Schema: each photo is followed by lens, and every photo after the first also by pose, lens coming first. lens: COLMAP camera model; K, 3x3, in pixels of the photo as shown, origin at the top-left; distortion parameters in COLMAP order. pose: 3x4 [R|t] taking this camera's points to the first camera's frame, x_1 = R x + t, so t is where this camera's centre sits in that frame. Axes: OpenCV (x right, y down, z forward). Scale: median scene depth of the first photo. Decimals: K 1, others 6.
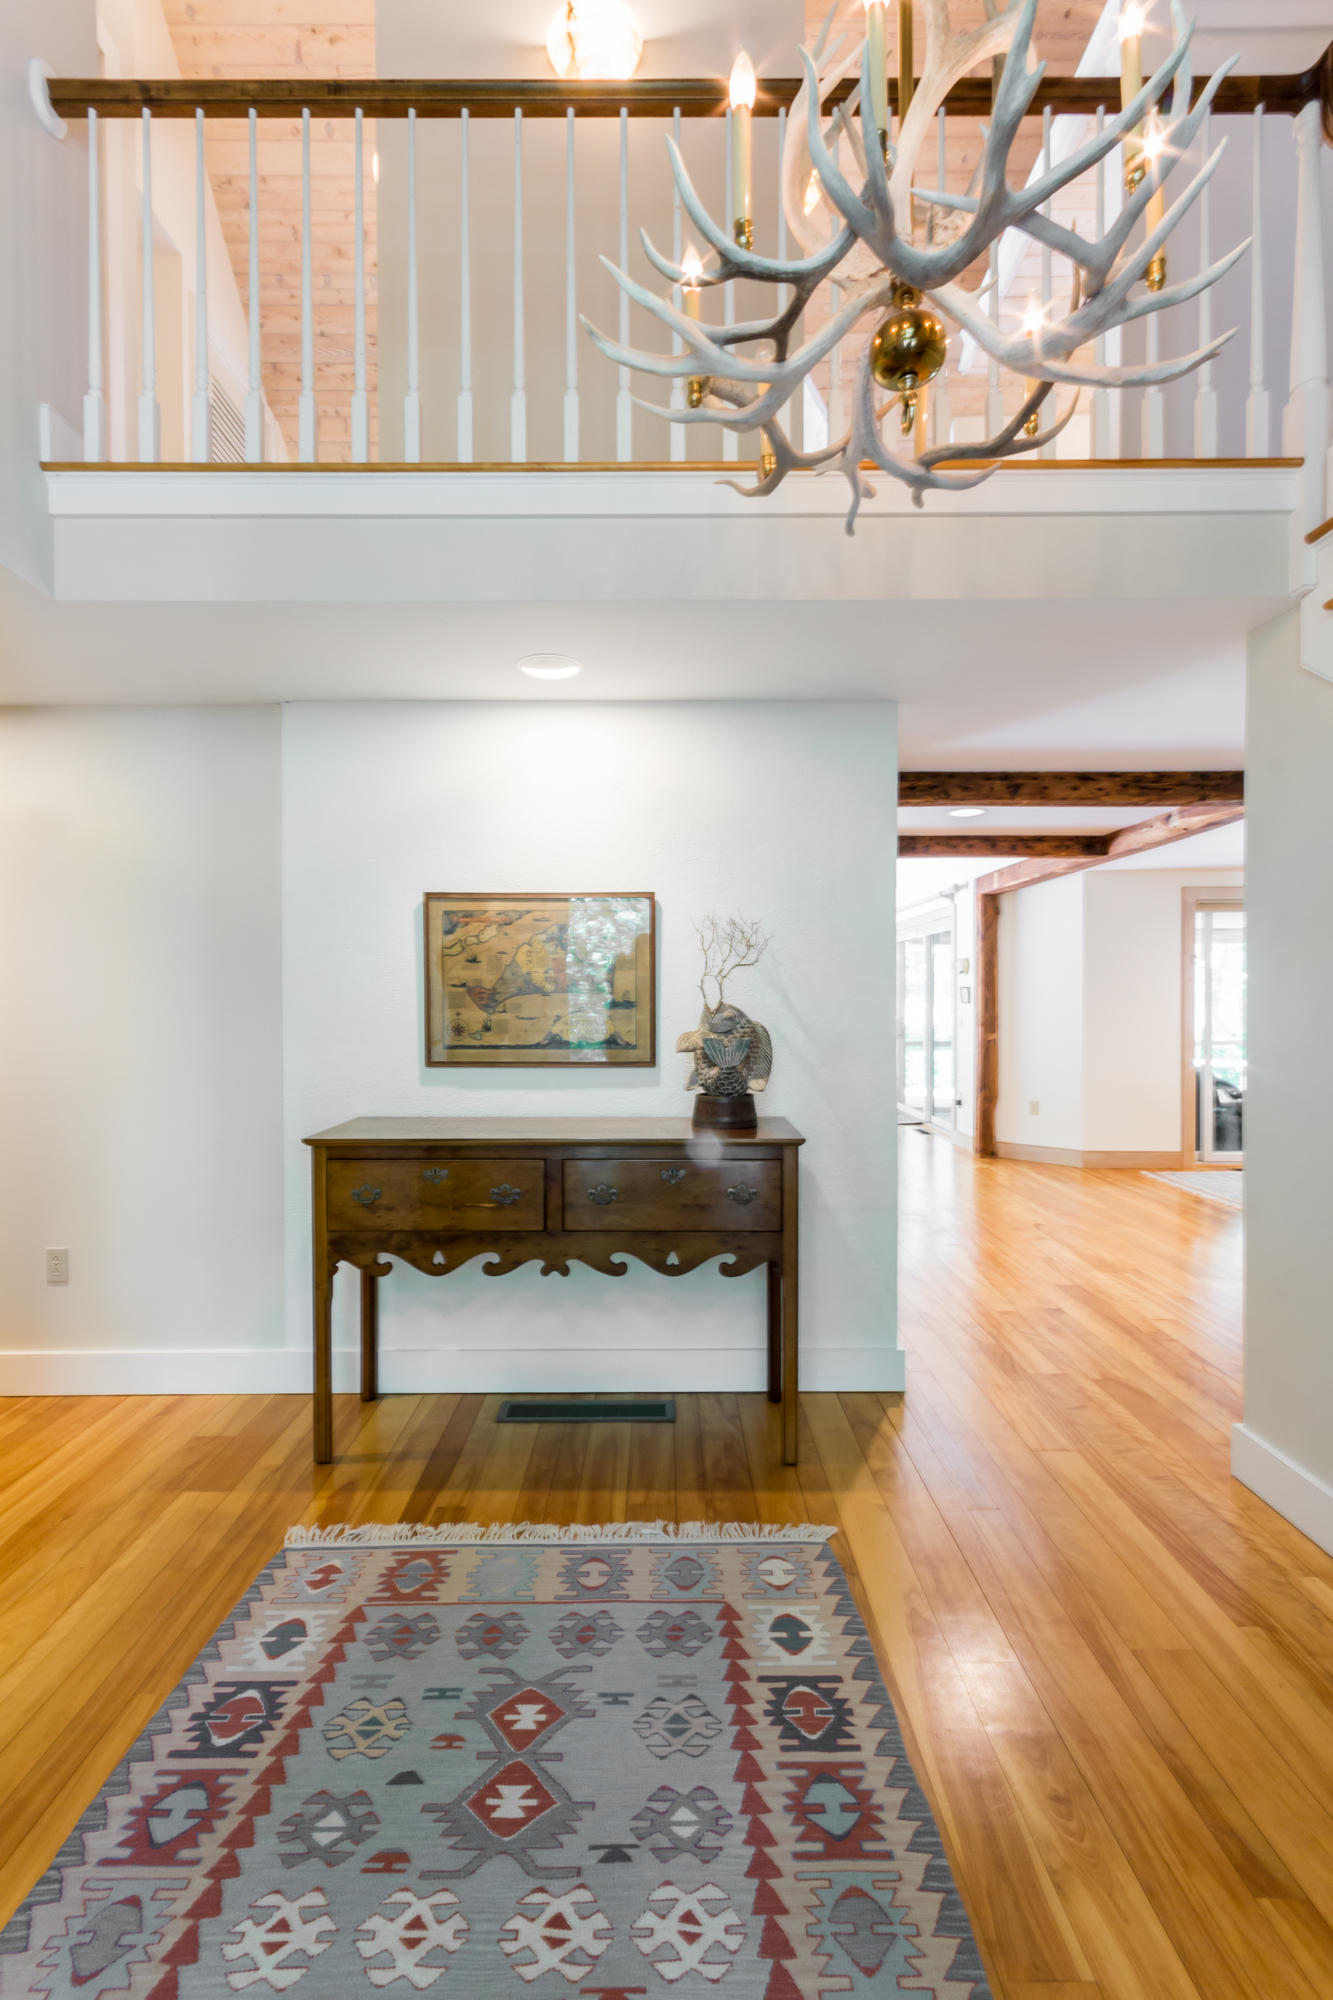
lens RADIAL K [[924.7, 0, 657.0], [0, 924.7, 1006.9], [0, 0, 1]] dist [0.005374, -0.000323]
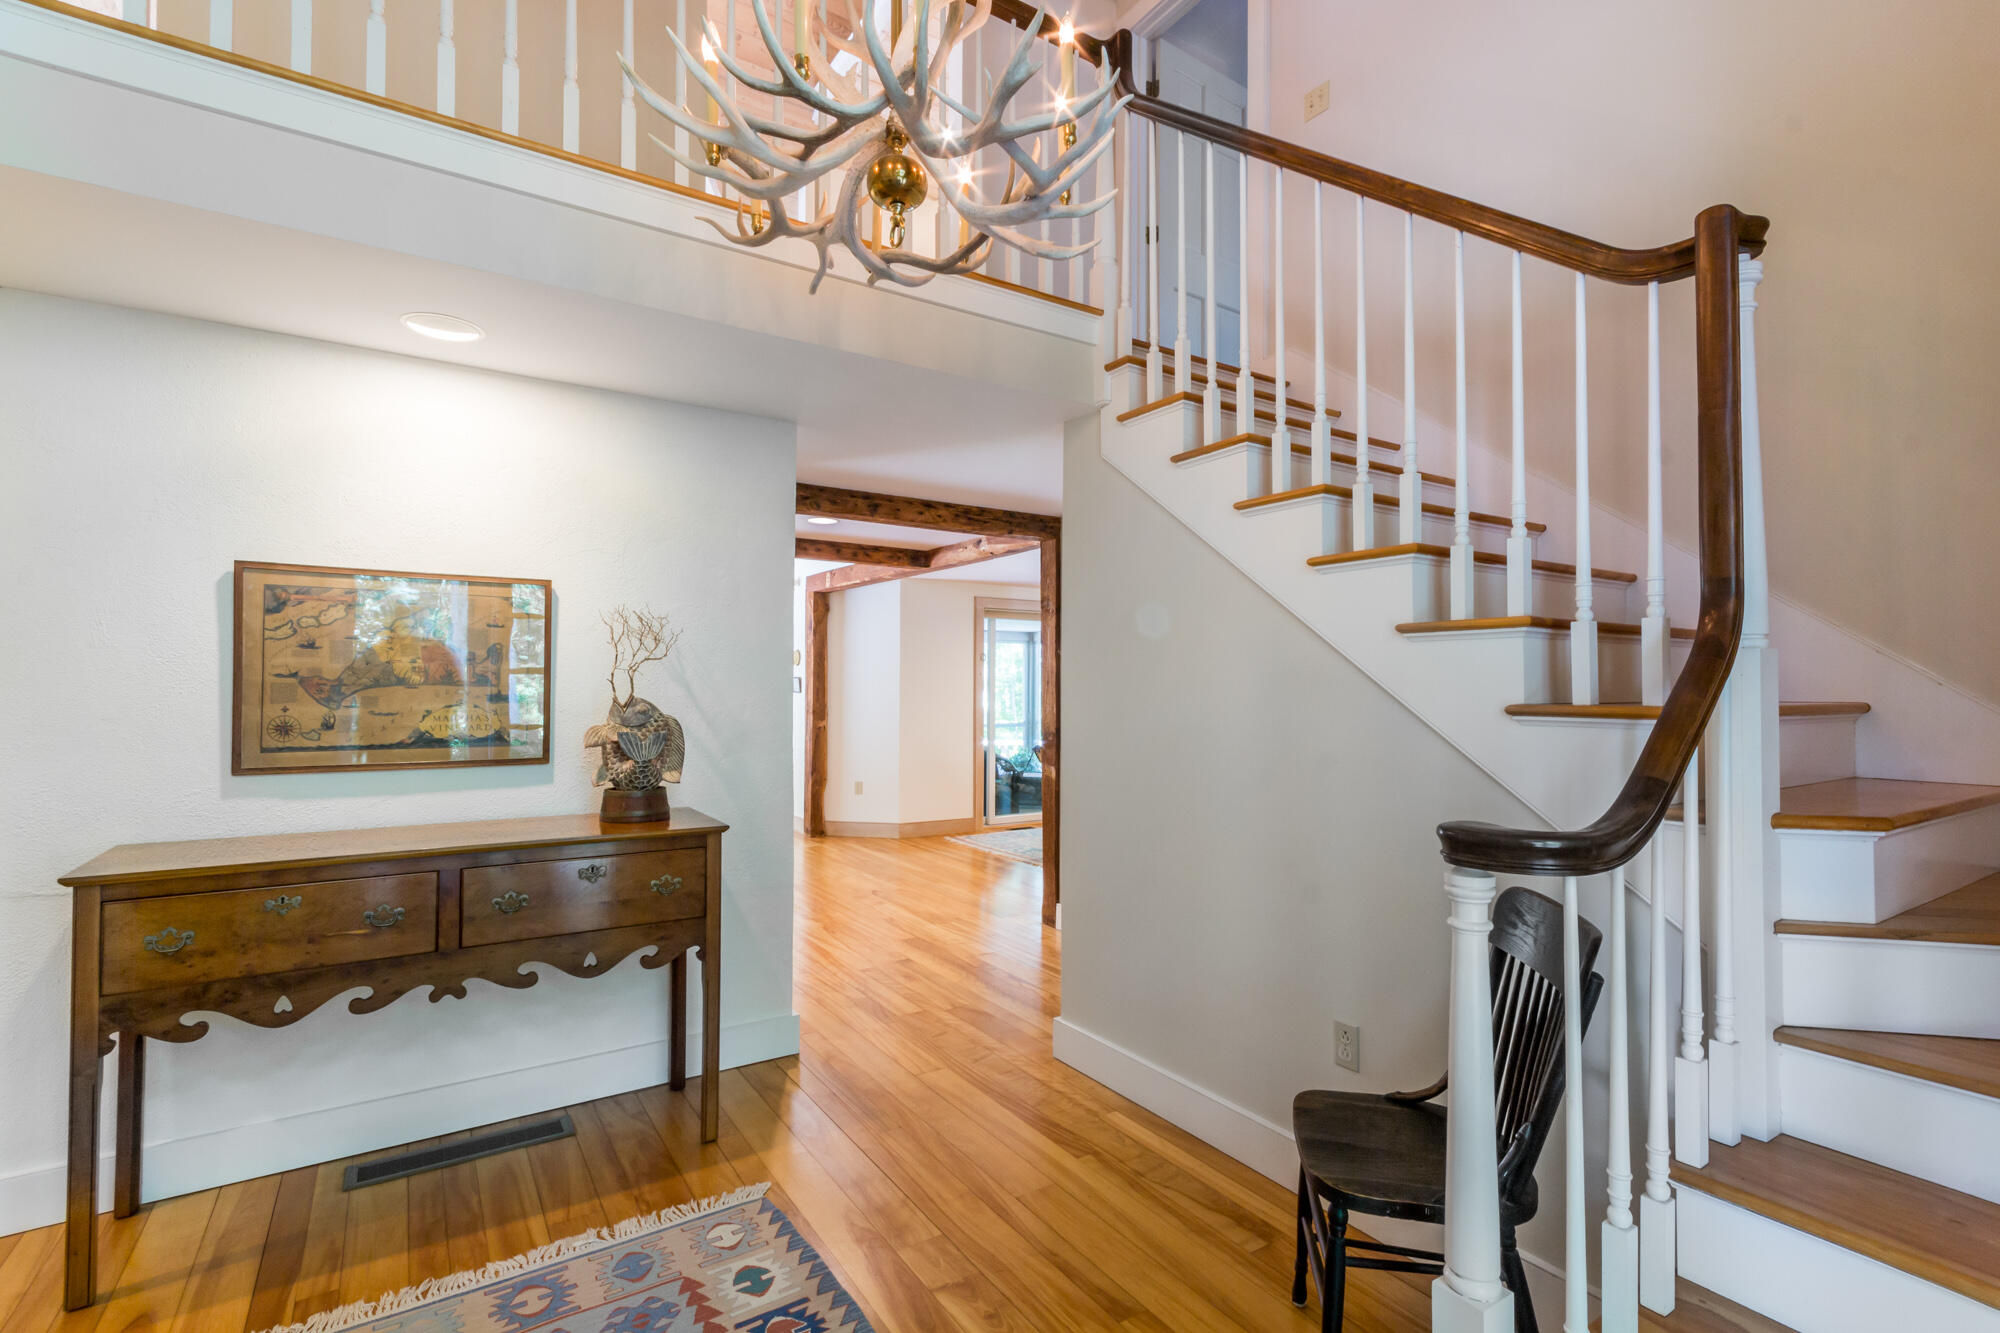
lens RADIAL K [[924.7, 0, 1014.6], [0, 924.7, 667.3], [0, 0, 1]] dist [0.005374, -0.000323]
pose [[0.830054, 0.017214, 0.557417, -0.153991], [-0.001320, 0.999581, -0.028902, -0.007950], [-0.557681, 0.023255, 0.829730, -0.062553]]
